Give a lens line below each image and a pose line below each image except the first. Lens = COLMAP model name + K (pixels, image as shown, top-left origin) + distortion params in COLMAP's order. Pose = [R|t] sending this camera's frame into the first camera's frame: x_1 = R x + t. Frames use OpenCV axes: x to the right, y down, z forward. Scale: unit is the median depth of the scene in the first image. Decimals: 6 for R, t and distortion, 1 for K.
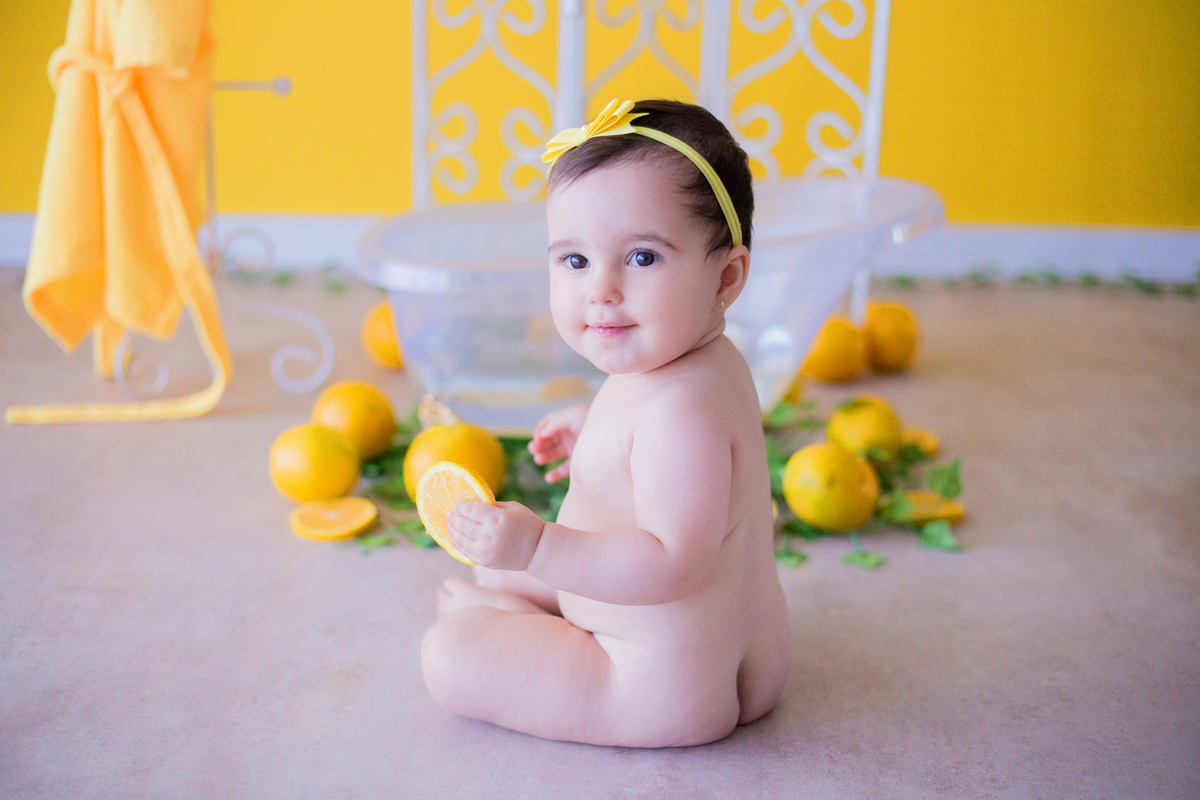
lens RADIAL K [[1714.0, 0, 600.0], [0, 1714.0, 400.0], [0, 0, 1]] dist [-0.057022, -0.043804]
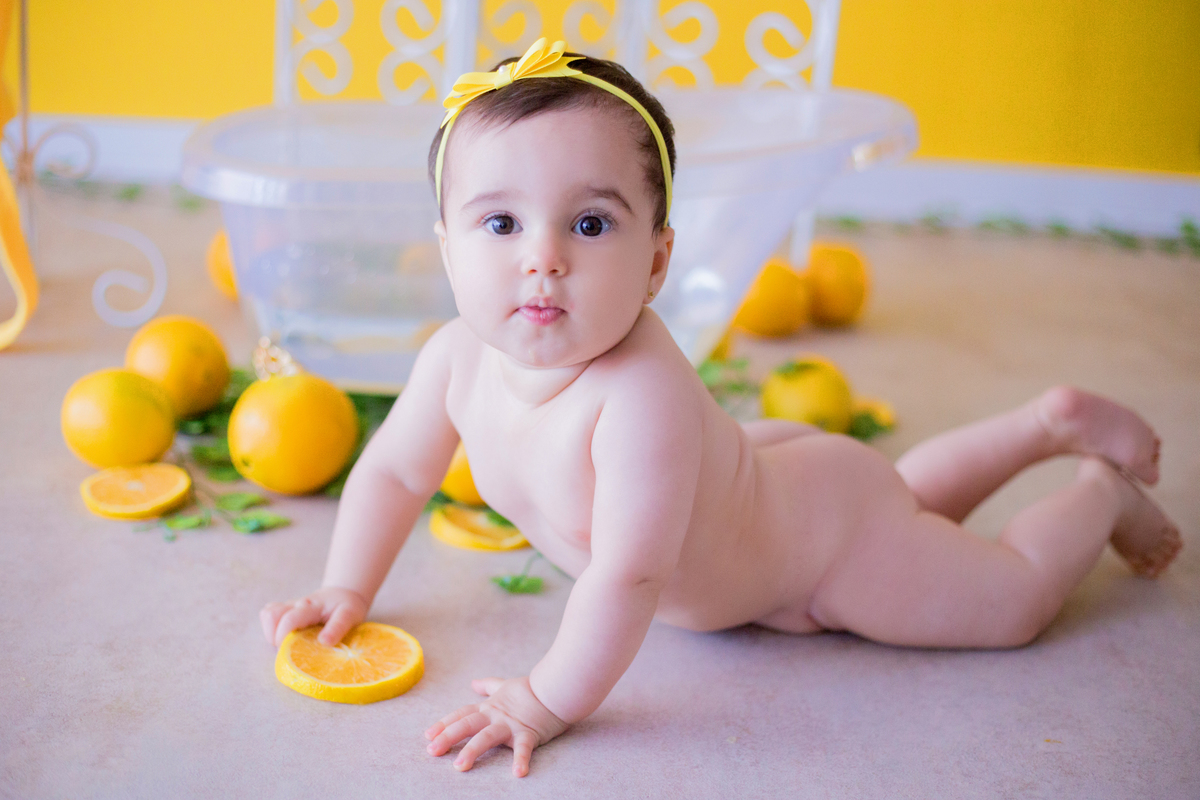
lens RADIAL K [[1727.0, 0, 599.4], [0, 1727.0, 424.3], [0, 0, 1]] dist [-0.116289, -0.045079]
pose [[0.998165, 0.032671, 0.050990, 0.015176], [-0.035097, 0.998258, 0.047421, -0.005631], [-0.049352, -0.049124, 0.997573, 0.194188]]
